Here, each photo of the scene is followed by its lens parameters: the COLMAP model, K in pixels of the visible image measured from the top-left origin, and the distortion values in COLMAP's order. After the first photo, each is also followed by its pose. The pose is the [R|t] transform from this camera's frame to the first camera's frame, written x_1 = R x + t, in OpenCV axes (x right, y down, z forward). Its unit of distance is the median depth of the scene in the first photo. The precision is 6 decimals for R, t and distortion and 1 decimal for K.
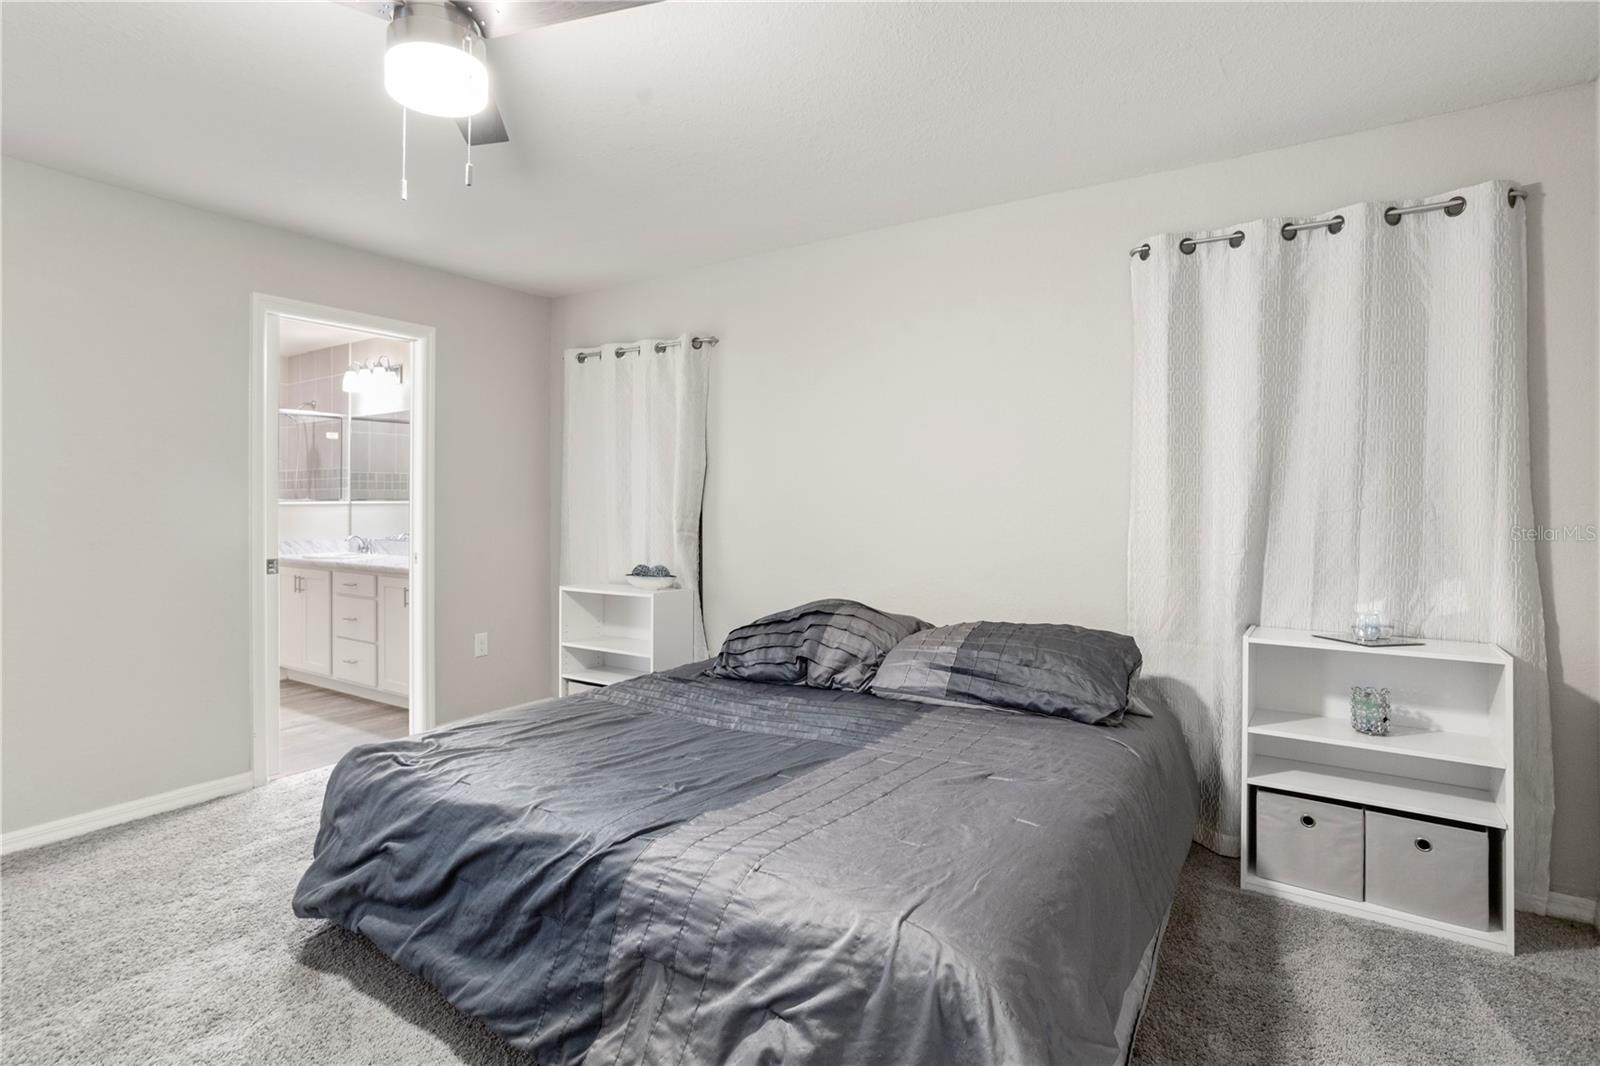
lens RADIAL K [[834.8, 0, 806.3], [0, 834.8, 506.2], [0, 0, 1]] dist [-0.031358, 0.001008]
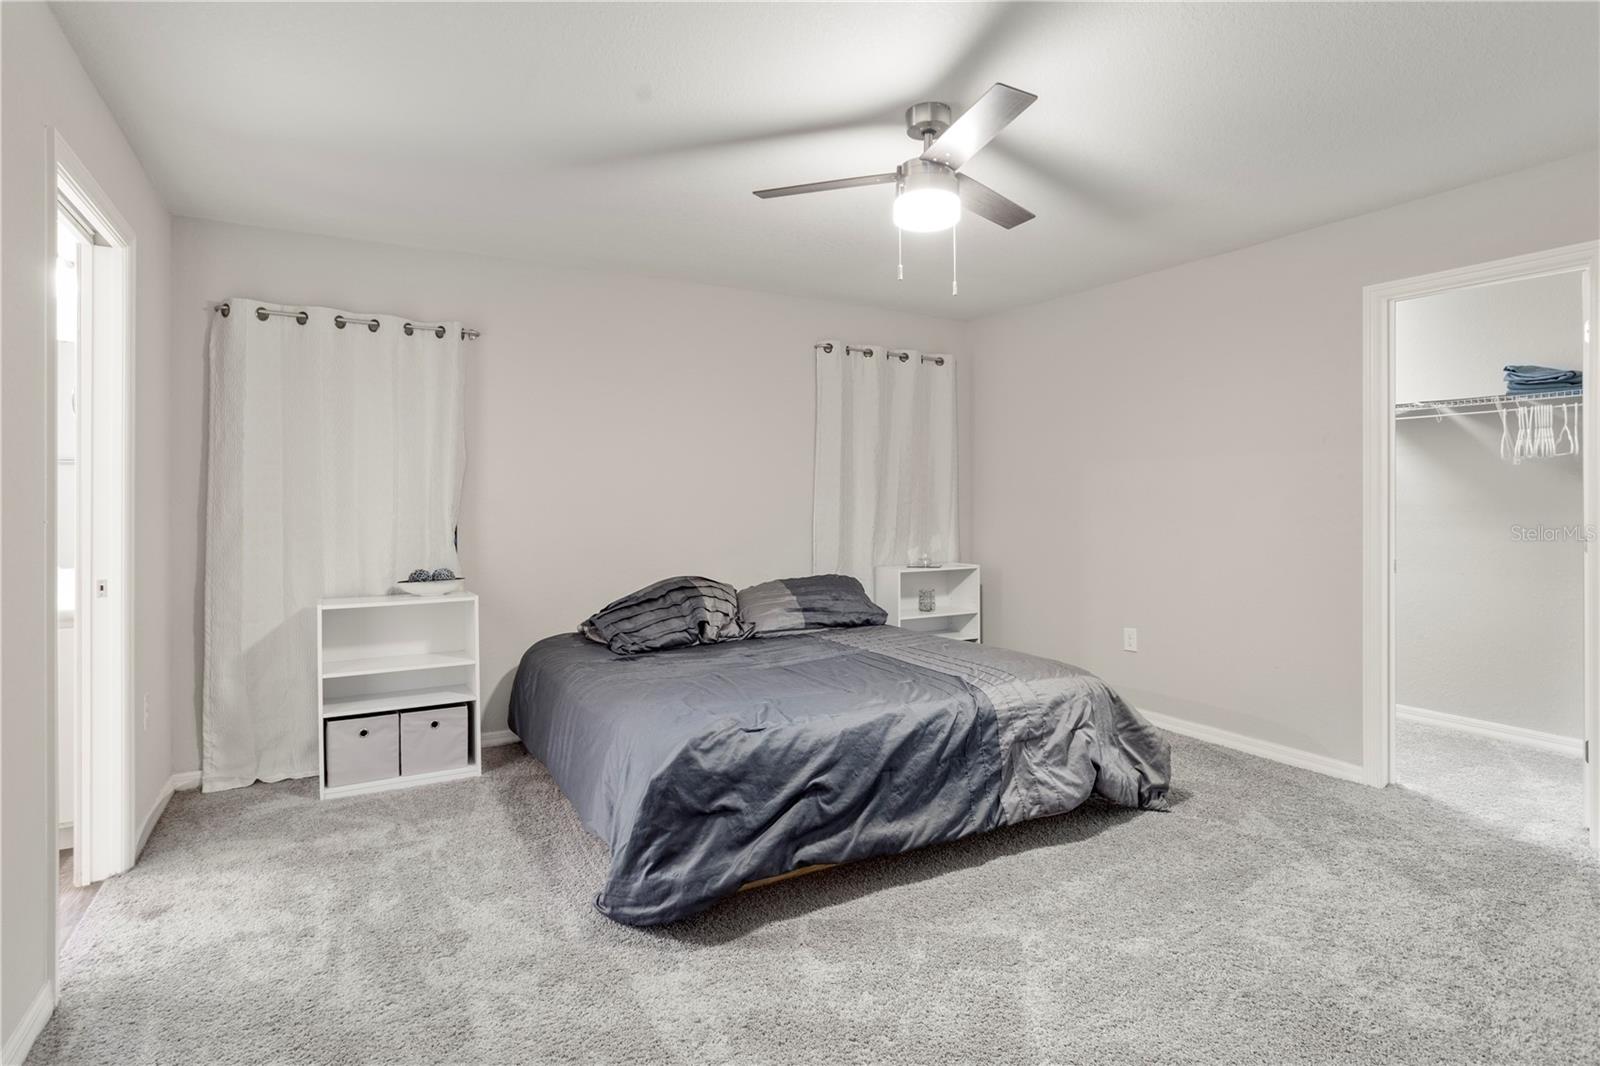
lens RADIAL K [[781.9, 0, 796.3], [0, 781.9, 517.1], [0, 0, 1]] dist [-0.040902, 0.024641]
pose [[0.435438, -0.013625, 0.900115, -1.191645], [0.003449, 0.999903, 0.013466, 0.005321], [-0.900212, -0.002759, 0.435443, 0.405738]]
